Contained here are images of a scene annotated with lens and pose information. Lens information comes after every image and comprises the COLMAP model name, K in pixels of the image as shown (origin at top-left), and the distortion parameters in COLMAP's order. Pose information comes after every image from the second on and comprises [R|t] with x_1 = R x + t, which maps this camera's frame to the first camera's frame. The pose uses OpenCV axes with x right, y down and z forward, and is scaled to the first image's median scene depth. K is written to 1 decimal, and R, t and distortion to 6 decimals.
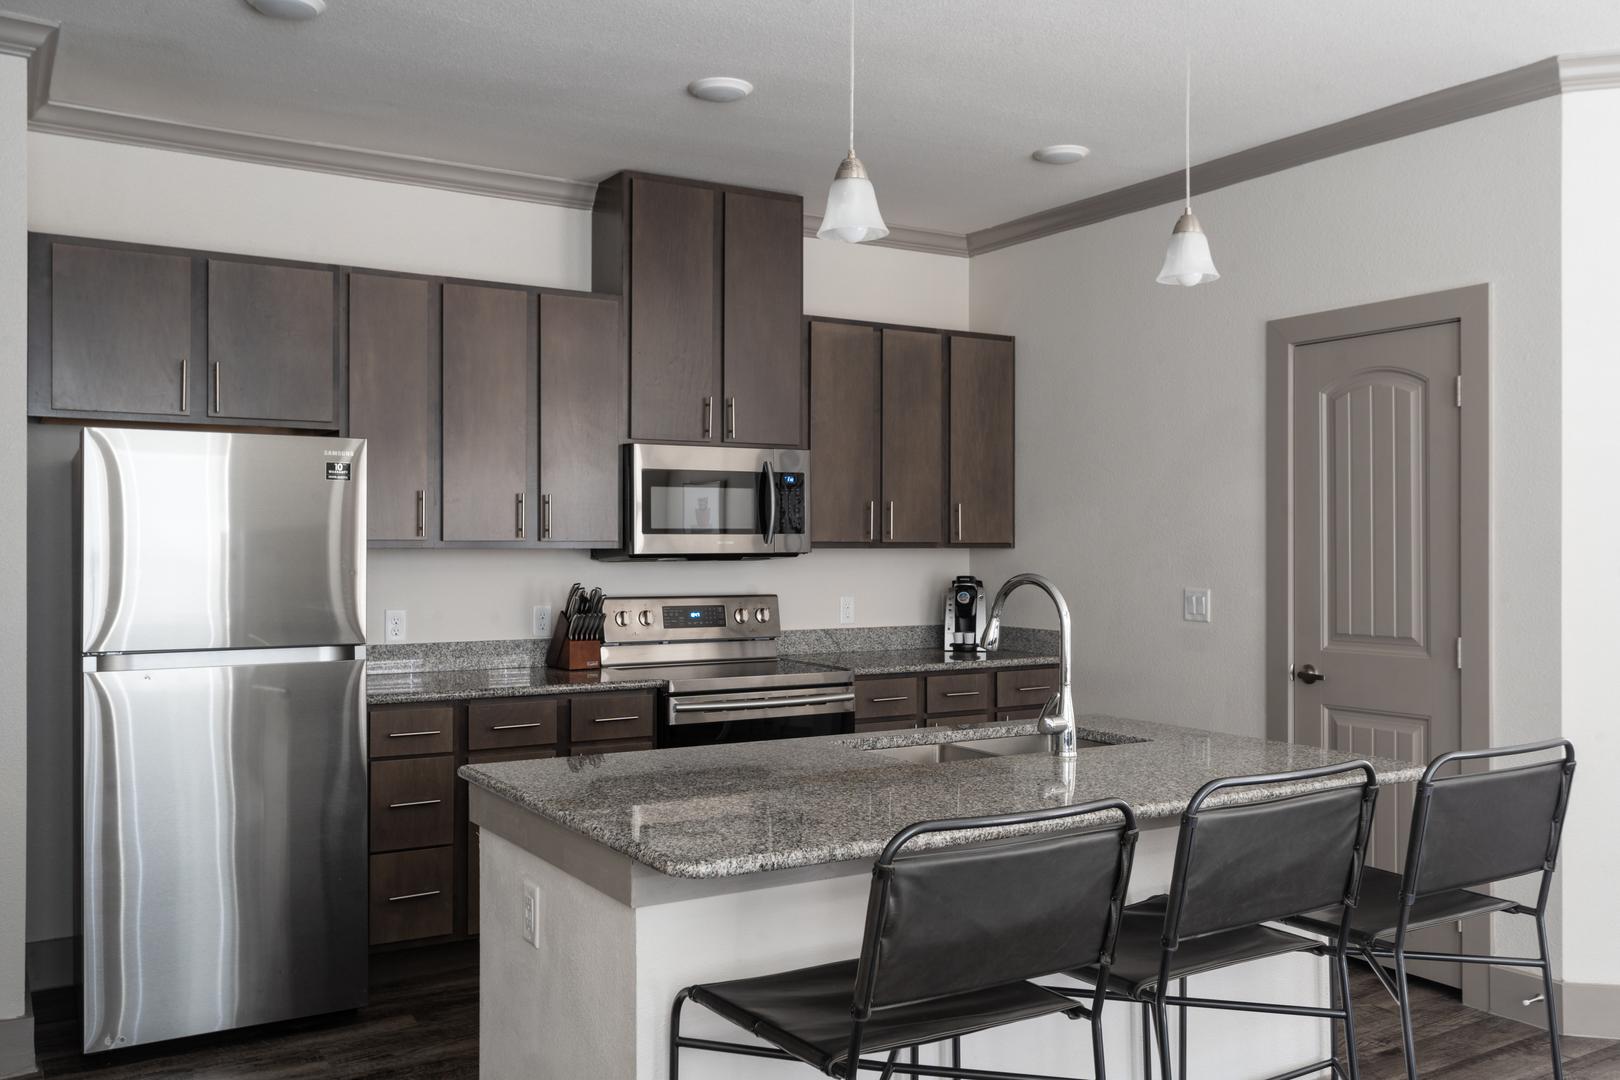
lens RADIAL K [[1371.2, 0, 810.0], [0, 1371.2, 540.0], [0, 0, 1]] dist [0.001455, 0.003702]
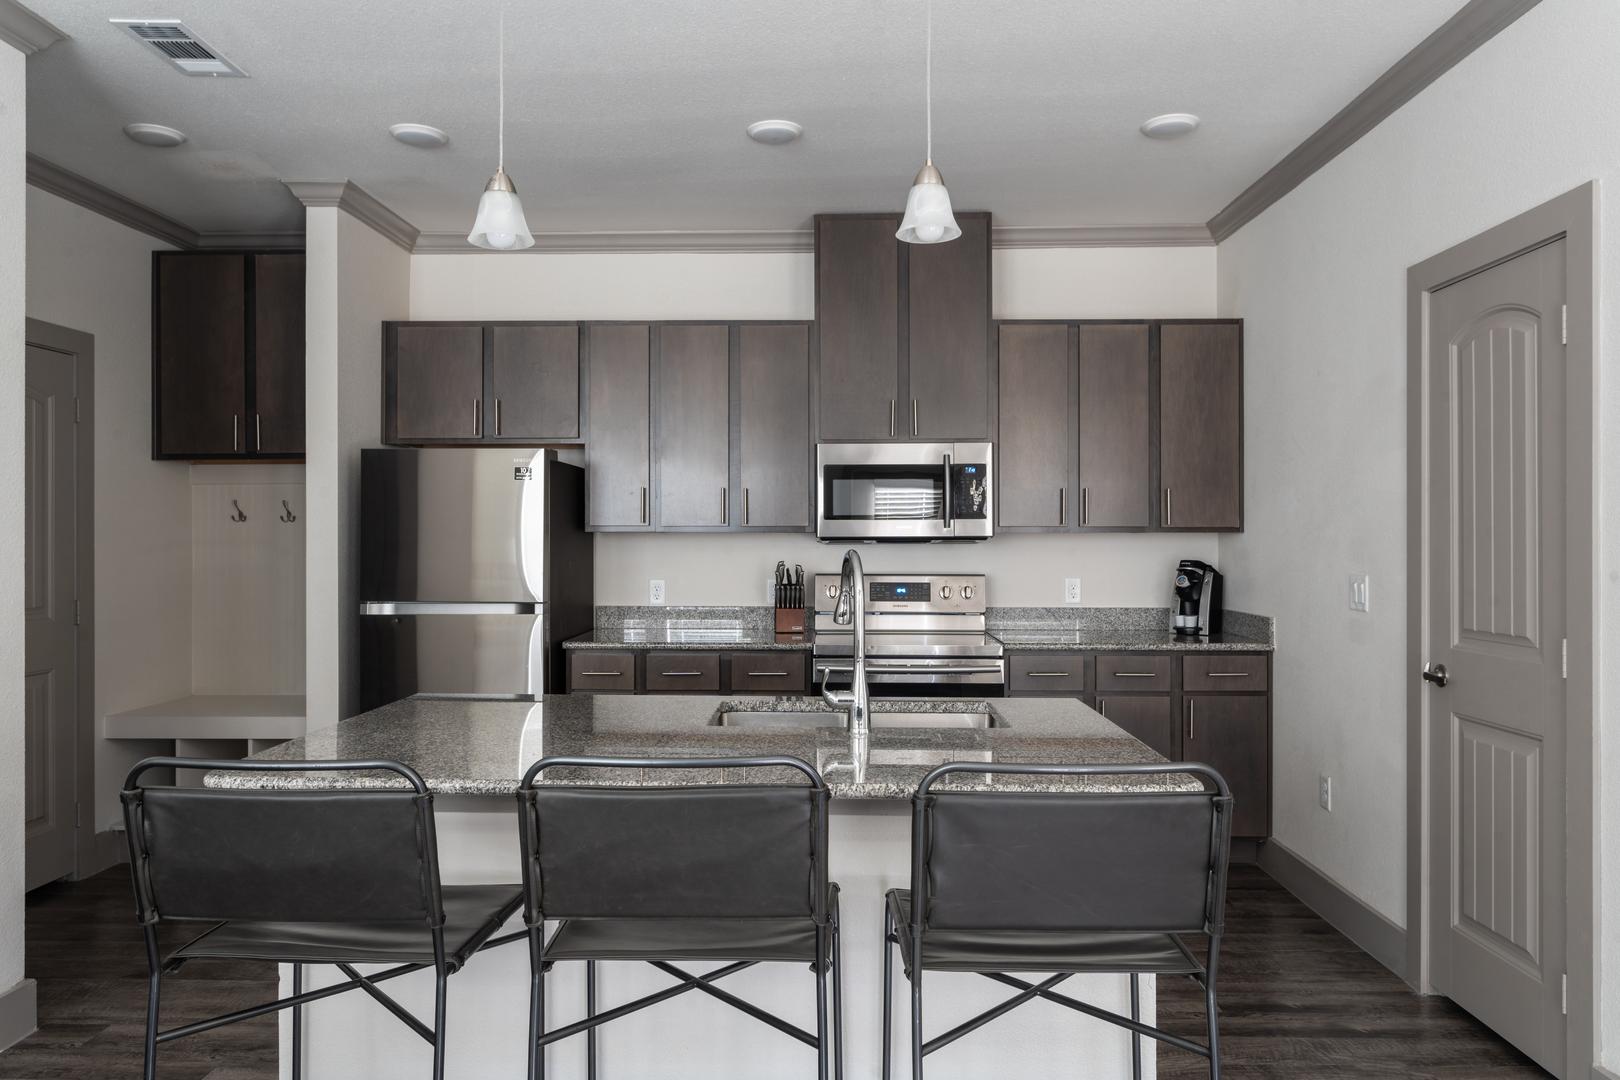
lens RADIAL K [[1090.1, 0, 810.0], [0, 1090.1, 540.0], [0, 0, 1]] dist [-0.005491, -0.001567]
pose [[0.836385, 0.000347, -0.548143, 0.375589], [0.001635, 0.999994, 0.003128, 0.009754], [0.548141, -0.003512, 0.836379, 0.203274]]
